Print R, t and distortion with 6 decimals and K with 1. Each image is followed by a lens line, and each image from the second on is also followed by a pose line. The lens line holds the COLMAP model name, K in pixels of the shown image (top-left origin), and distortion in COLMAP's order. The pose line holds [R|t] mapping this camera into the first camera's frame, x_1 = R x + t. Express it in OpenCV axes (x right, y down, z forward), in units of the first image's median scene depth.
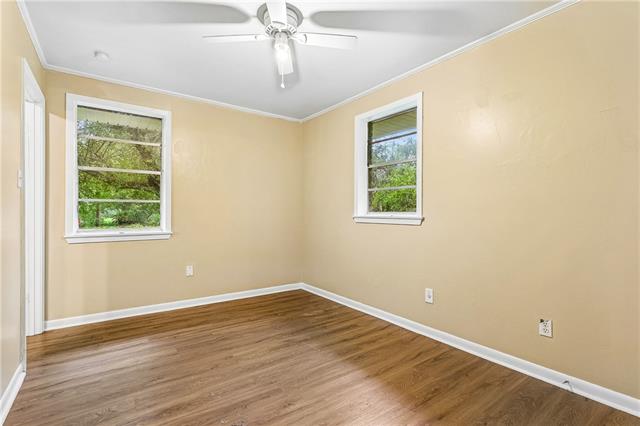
lens RADIAL K [[303.8, 0, 320.6], [0, 303.8, 208.7], [0, 0, 1]] dist [-0.000633, -0.000117]
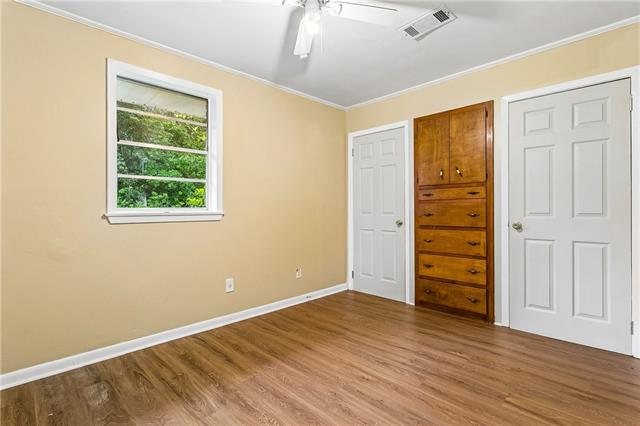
lens RADIAL K [[303.8, 0, 320.6], [0, 303.8, 208.7], [0, 0, 1]] dist [-0.000633, -0.000117]
pose [[-0.143382, 0.001029, 0.989667, -0.769390], [-0.001963, 0.999997, -0.001324, 0.016985], [-0.989665, -0.002133, -0.143380, 0.857696]]
